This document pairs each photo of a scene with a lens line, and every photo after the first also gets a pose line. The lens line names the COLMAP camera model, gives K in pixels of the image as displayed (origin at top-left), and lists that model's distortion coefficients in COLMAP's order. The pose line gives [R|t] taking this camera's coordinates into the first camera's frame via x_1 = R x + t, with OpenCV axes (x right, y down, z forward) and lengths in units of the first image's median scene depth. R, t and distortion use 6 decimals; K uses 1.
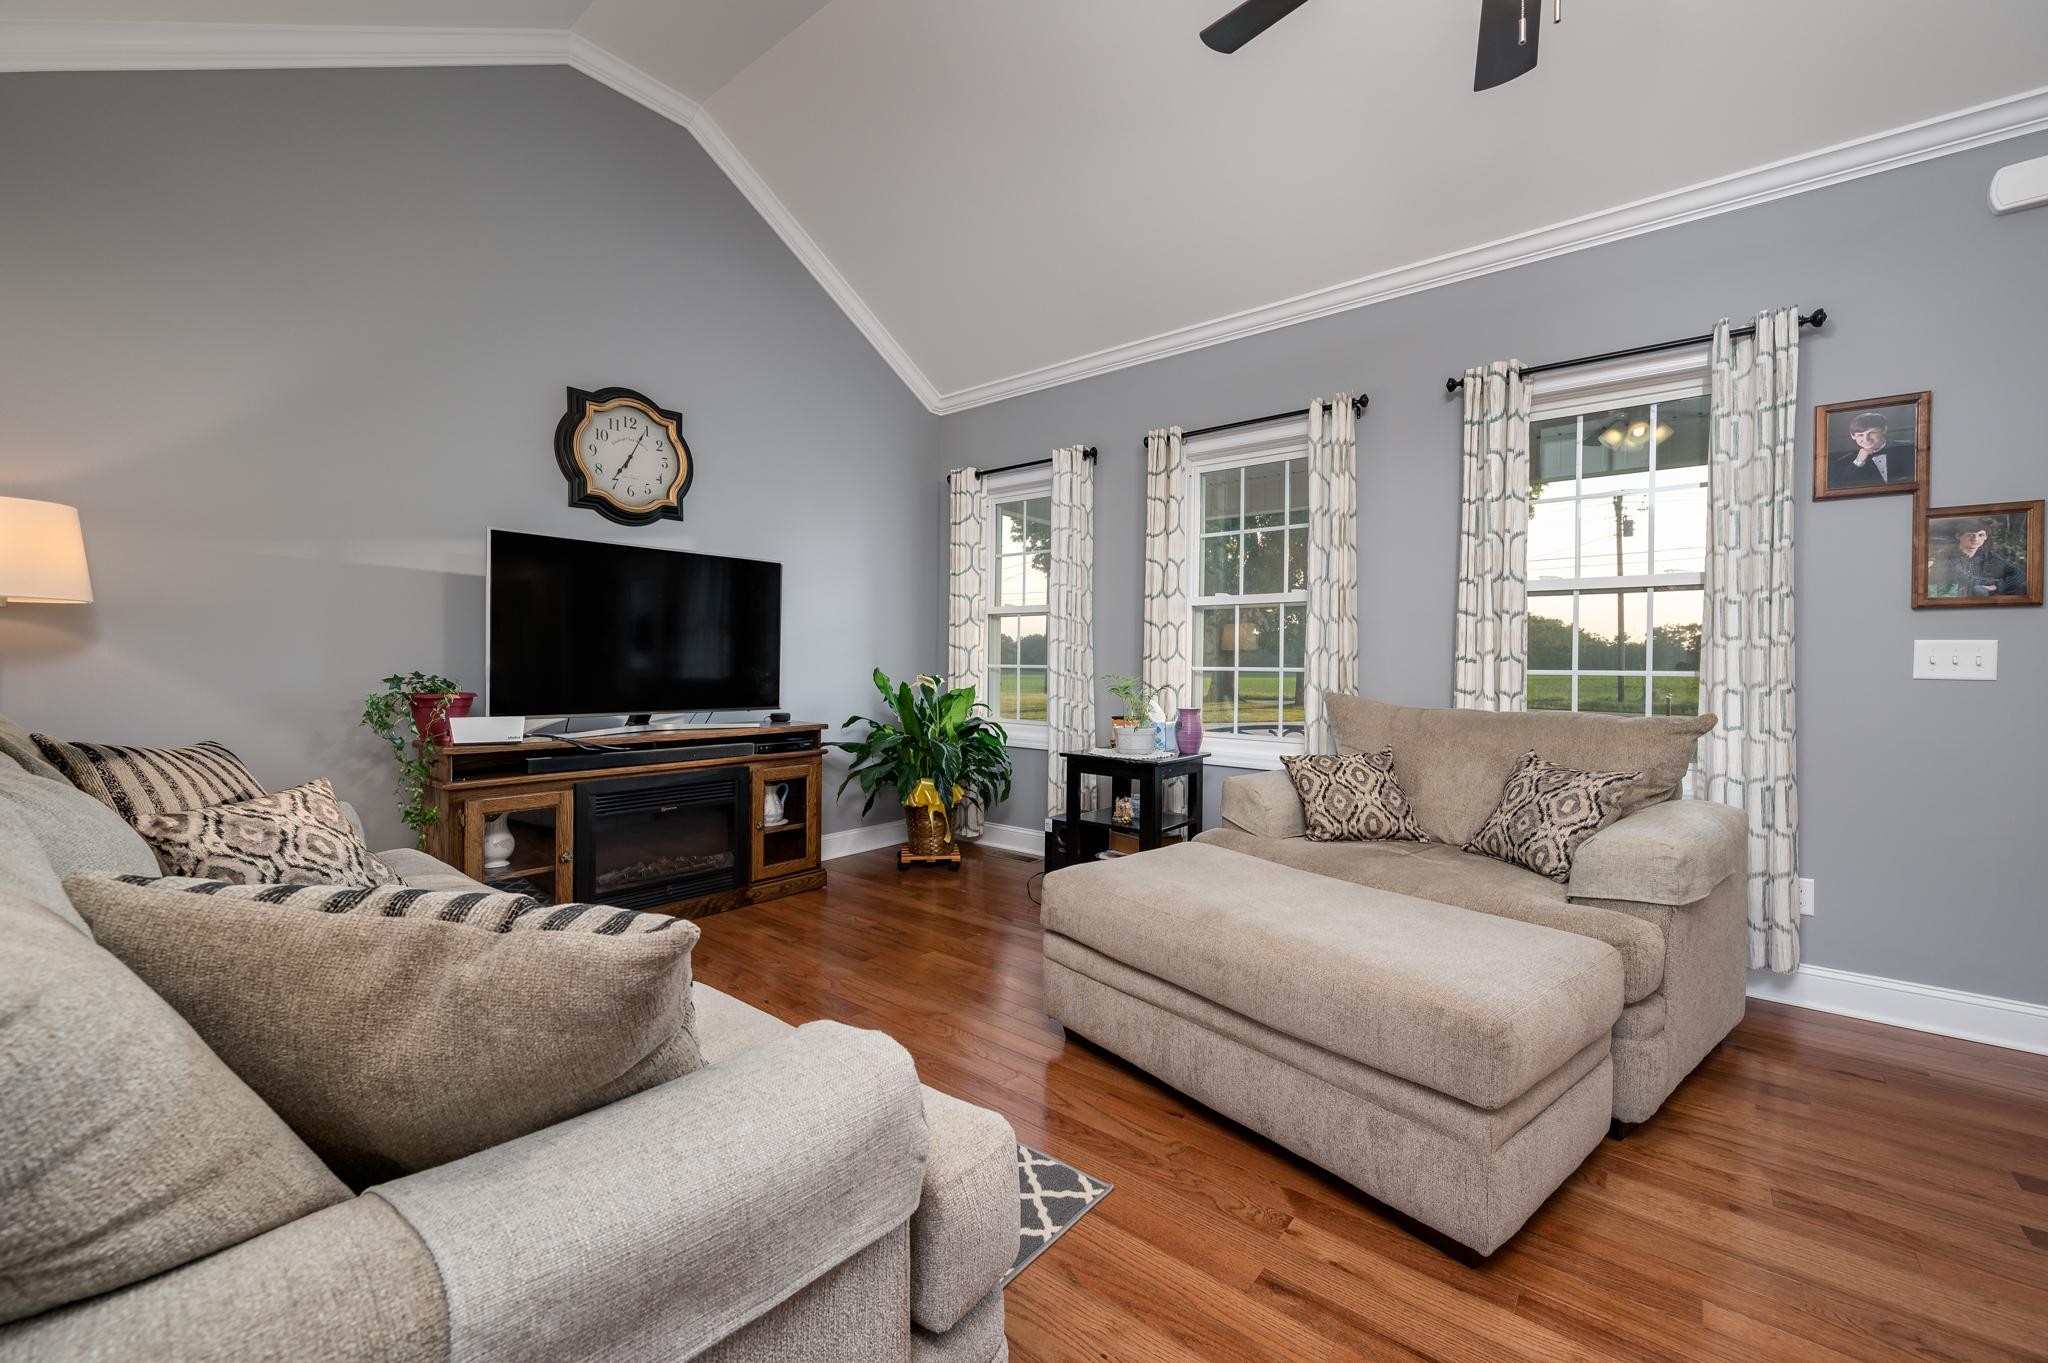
lens RADIAL K [[796.9, 0, 1015.2], [0, 796.9, 674.8], [0, 0, 1]] dist [0.001764, 0.000292]
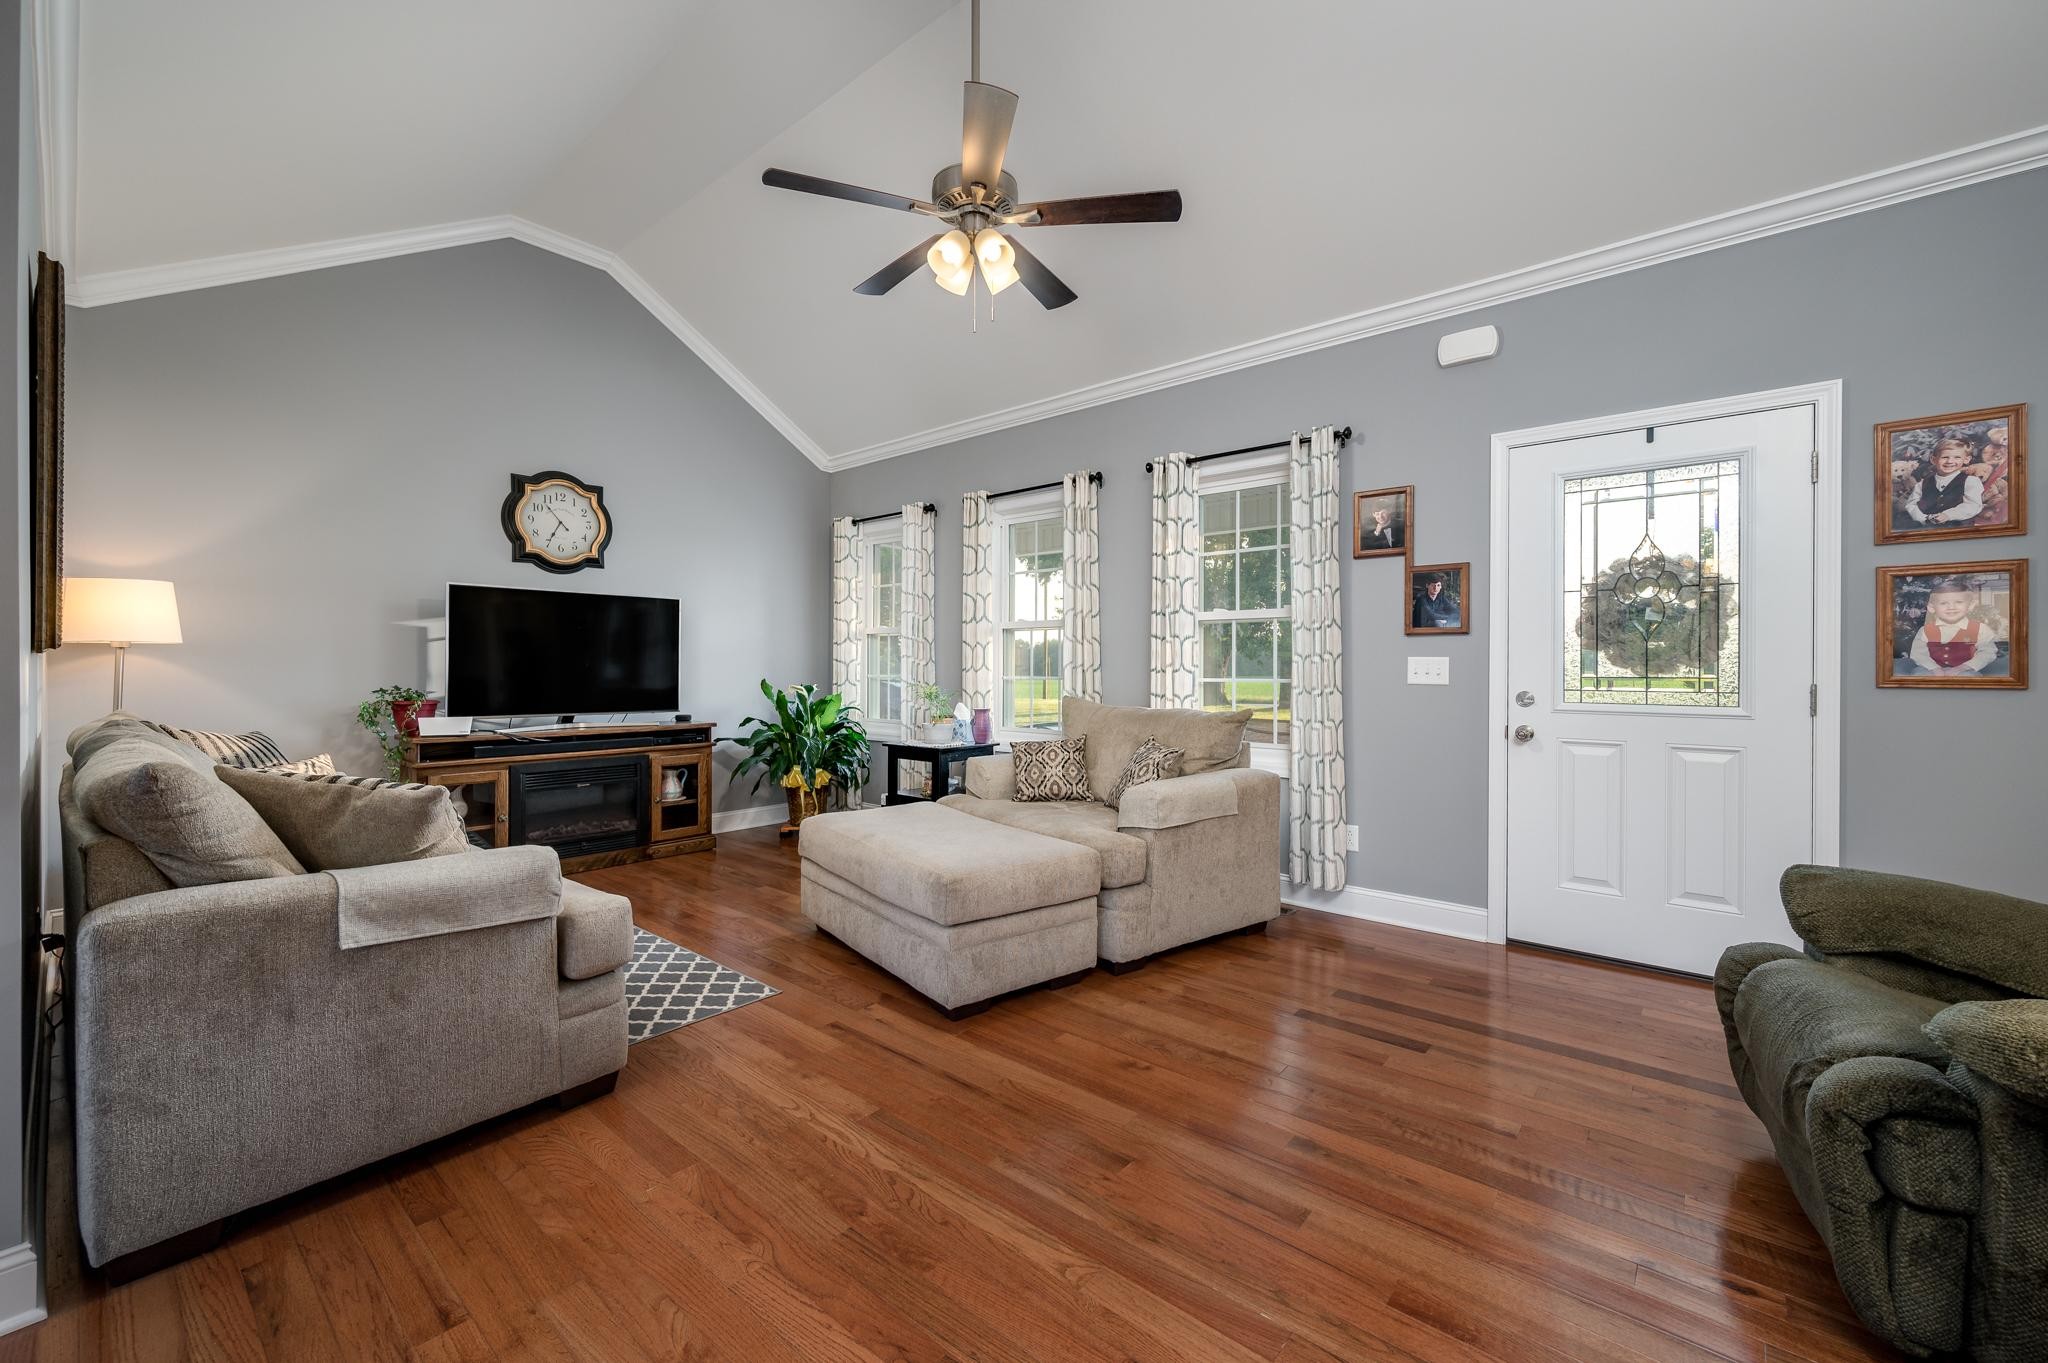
lens RADIAL K [[824.0, 0, 1030.9], [0, 824.0, 671.0], [0, 0, 1]] dist [0.001984, 0.000279]
pose [[0.999554, -0.007205, -0.028990, 0.353129], [0.006883, 0.999914, -0.011203, -0.004473], [0.029068, 0.010999, 0.999517, -0.364196]]
